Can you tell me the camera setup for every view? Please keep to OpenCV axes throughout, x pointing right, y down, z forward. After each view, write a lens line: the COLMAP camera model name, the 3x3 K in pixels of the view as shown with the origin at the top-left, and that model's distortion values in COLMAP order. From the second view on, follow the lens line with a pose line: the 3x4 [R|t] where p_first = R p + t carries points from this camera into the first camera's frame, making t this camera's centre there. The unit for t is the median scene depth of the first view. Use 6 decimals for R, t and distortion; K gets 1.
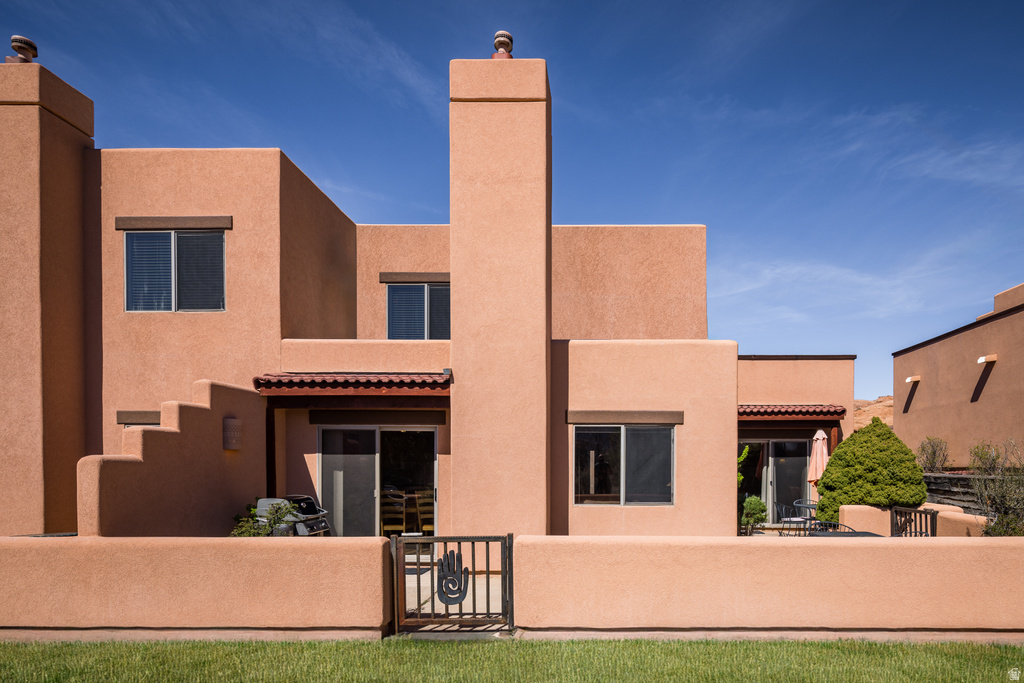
lens RADIAL K [[698.0, 0, 512.8], [0, 698.0, 469.4], [0, 0, 1]] dist [-0.001071, -0.001176]
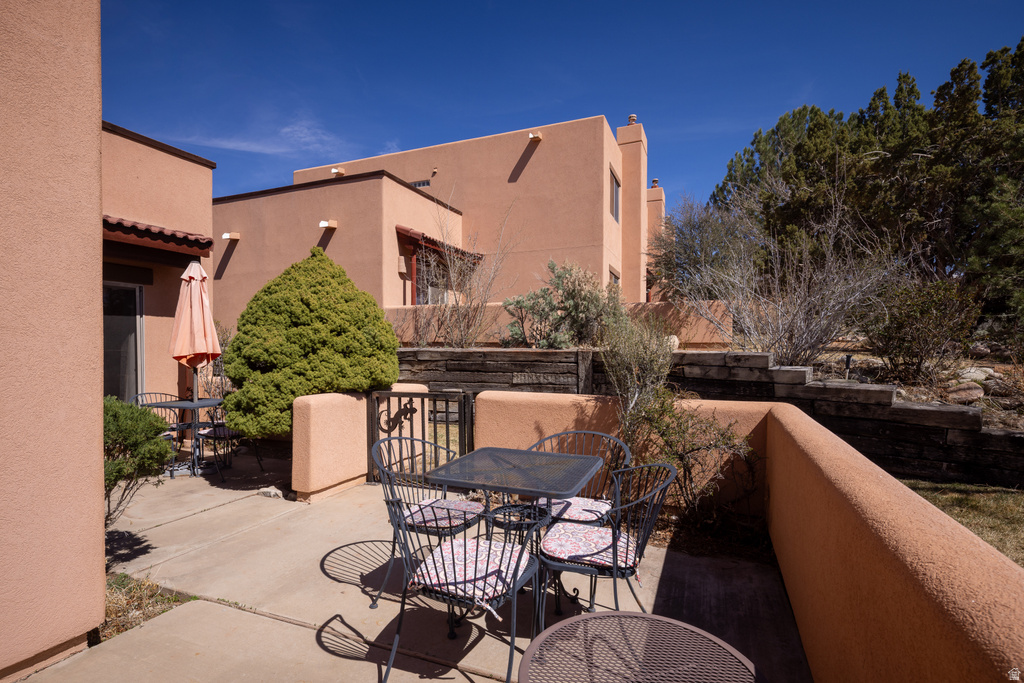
lens RADIAL K [[483.8, 0, 511.0], [0, 483.8, 355.4], [0, 0, 1]] dist [0.000654, -0.000192]
pose [[0.279828, -0.010709, 0.959990, 0.160992], [0.020170, 0.999783, 0.005274, 0.020712], [-0.959838, 0.017888, 0.279983, 0.724097]]
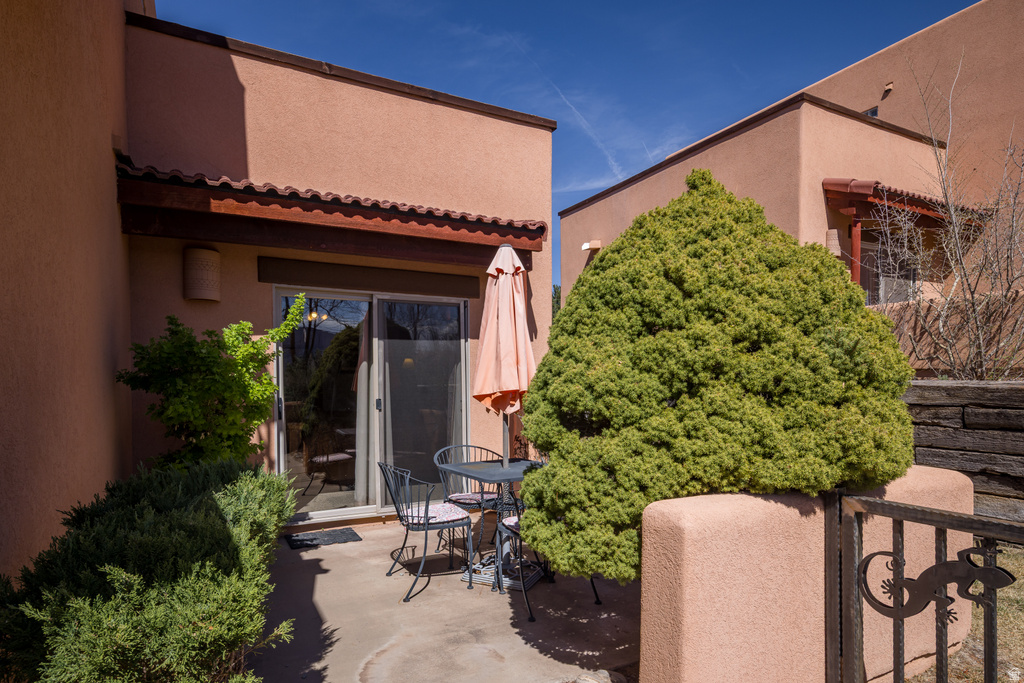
lens RADIAL K [[497.6, 0, 507.0], [0, 497.6, 389.8], [0, 0, 1]] dist [0.003335, 0.000095]
pose [[0.852062, -0.009575, 0.523353, 0.343427], [0.013226, 0.999907, -0.003240, 0.016090], [-0.523274, 0.009682, 0.852110, 0.870290]]
